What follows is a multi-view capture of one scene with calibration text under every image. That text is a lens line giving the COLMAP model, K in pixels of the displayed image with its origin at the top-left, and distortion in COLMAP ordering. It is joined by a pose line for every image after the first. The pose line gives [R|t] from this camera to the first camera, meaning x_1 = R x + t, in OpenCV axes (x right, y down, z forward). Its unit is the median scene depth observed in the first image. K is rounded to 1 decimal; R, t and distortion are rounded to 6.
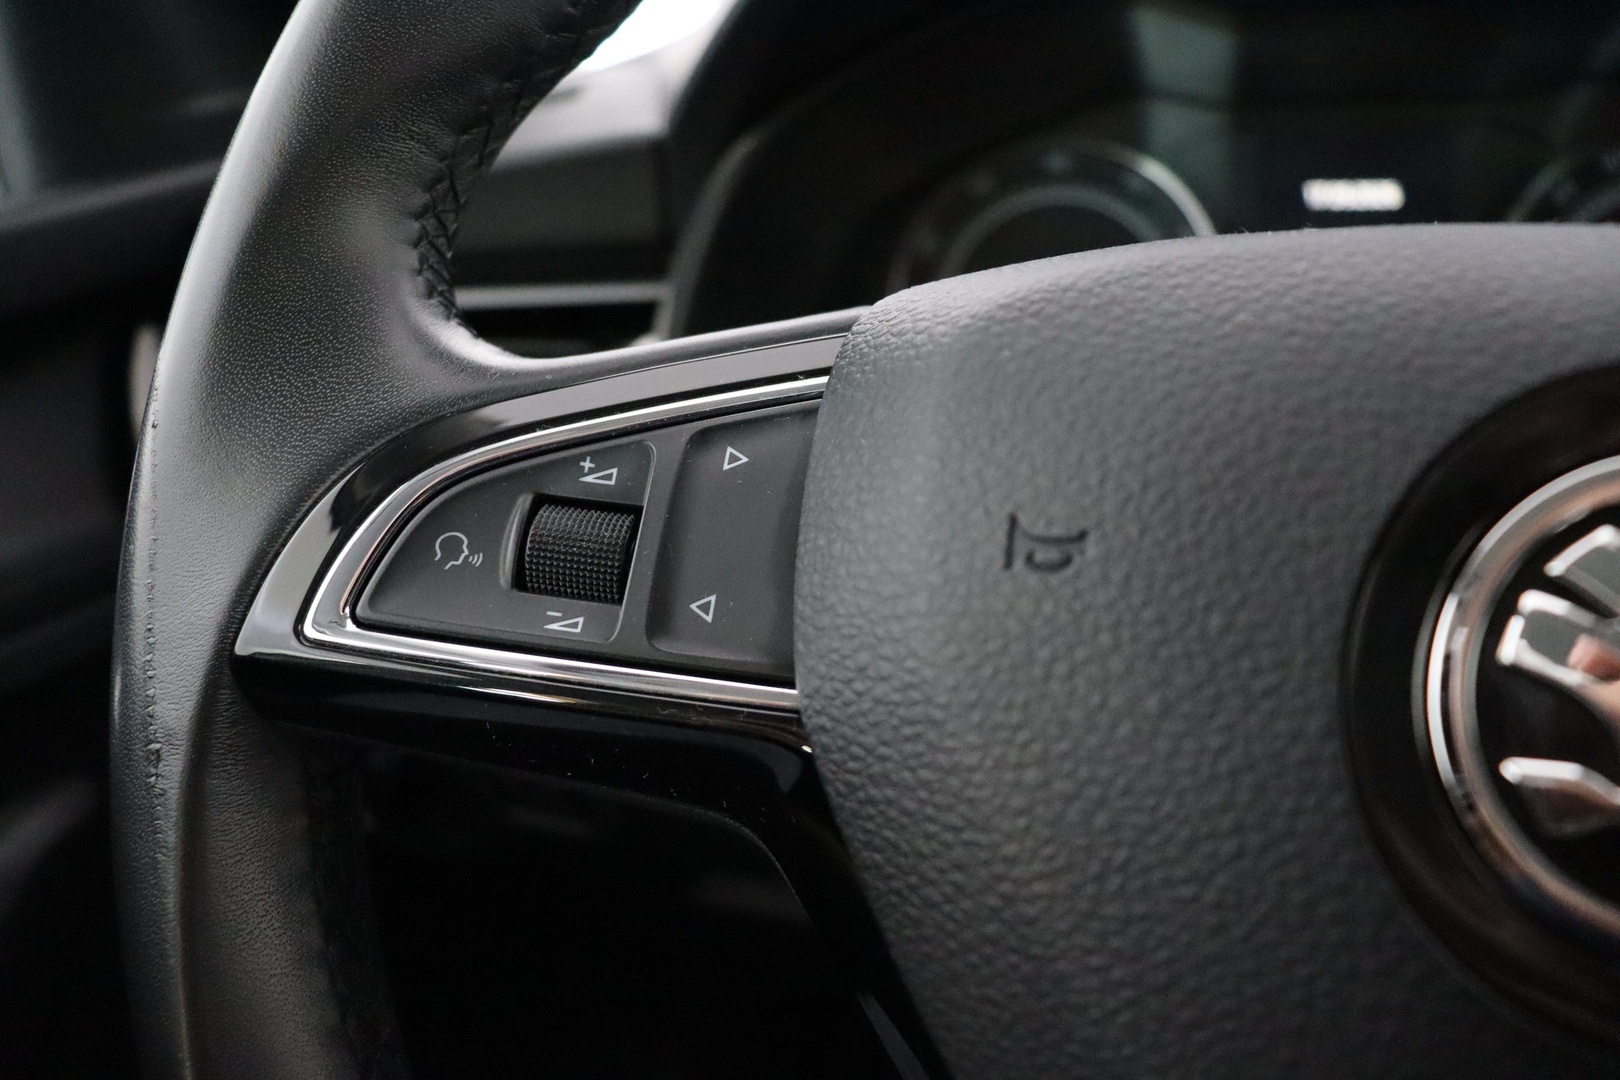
lens RADIAL K [[1361.6, 0, 810.0], [0, 1361.6, 540.0], [0, 0, 1]] dist [-0.195536, 0.168435]
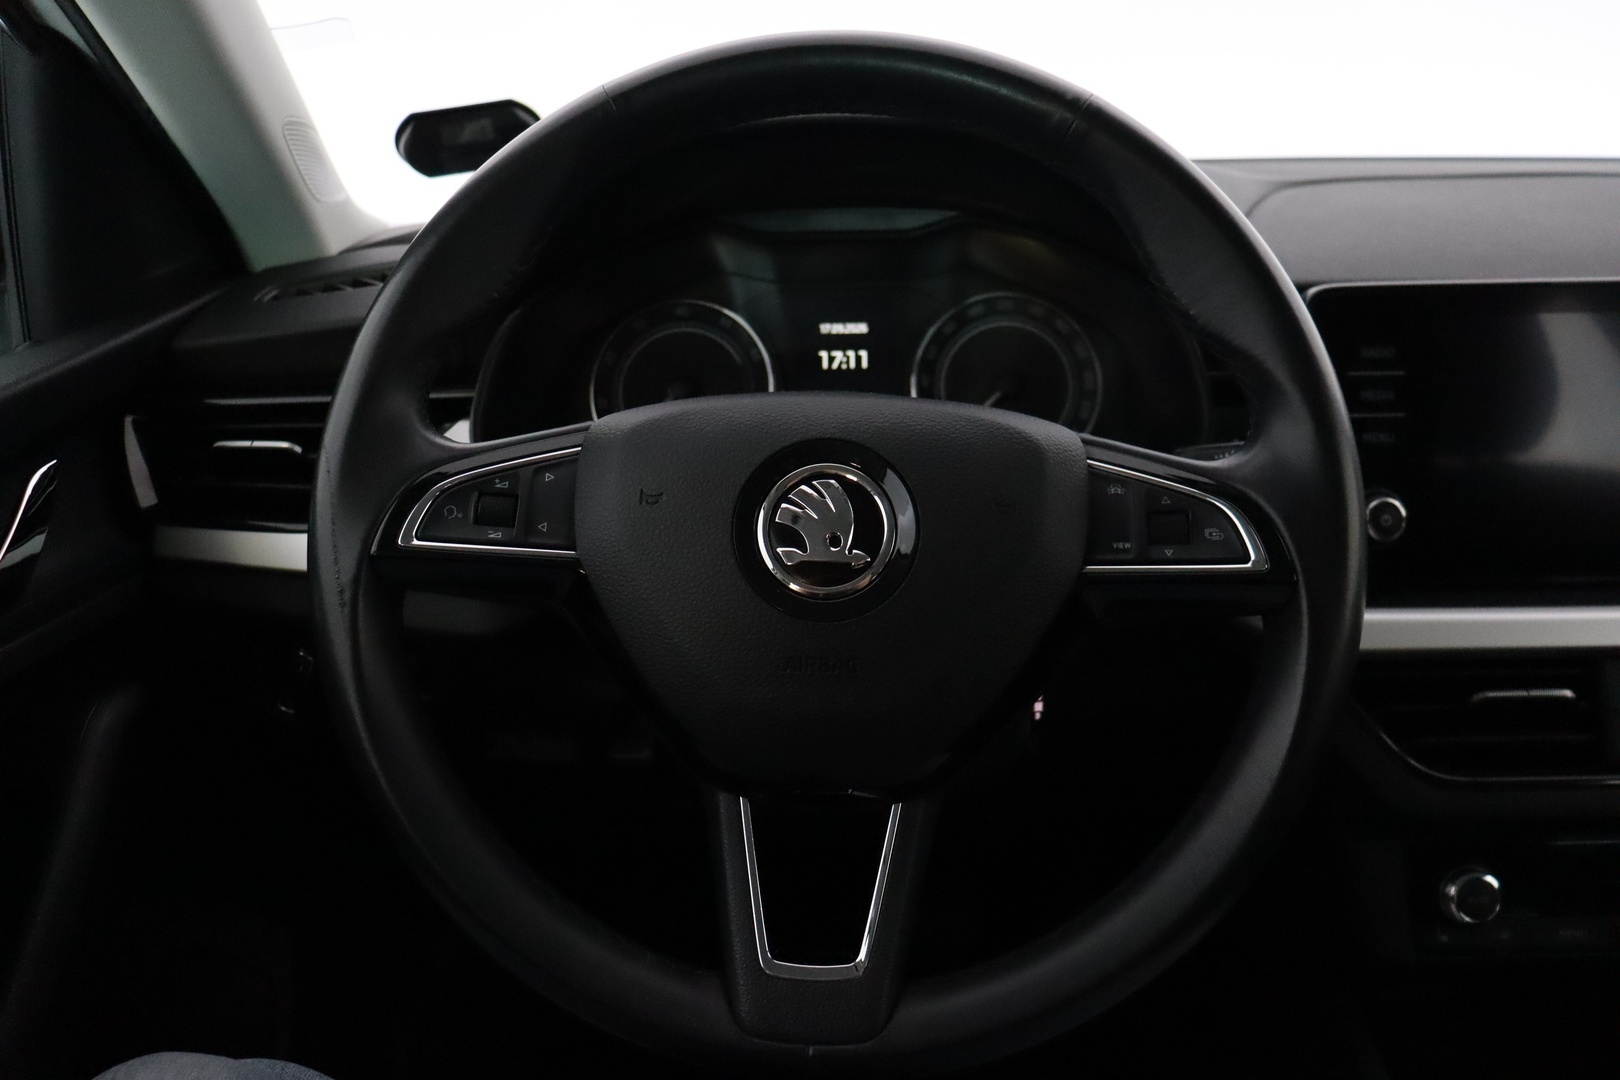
lens RADIAL K [[1361.6, 0, 810.0], [0, 1361.6, 540.0], [0, 0, 1]] dist [-0.195536, 0.168435]
pose [[0.972444, -0.040716, 0.229556, -0.183731], [0.046184, 0.998762, -0.018494, 0.155081], [-0.228518, 0.028586, 0.973120, -1.952537]]
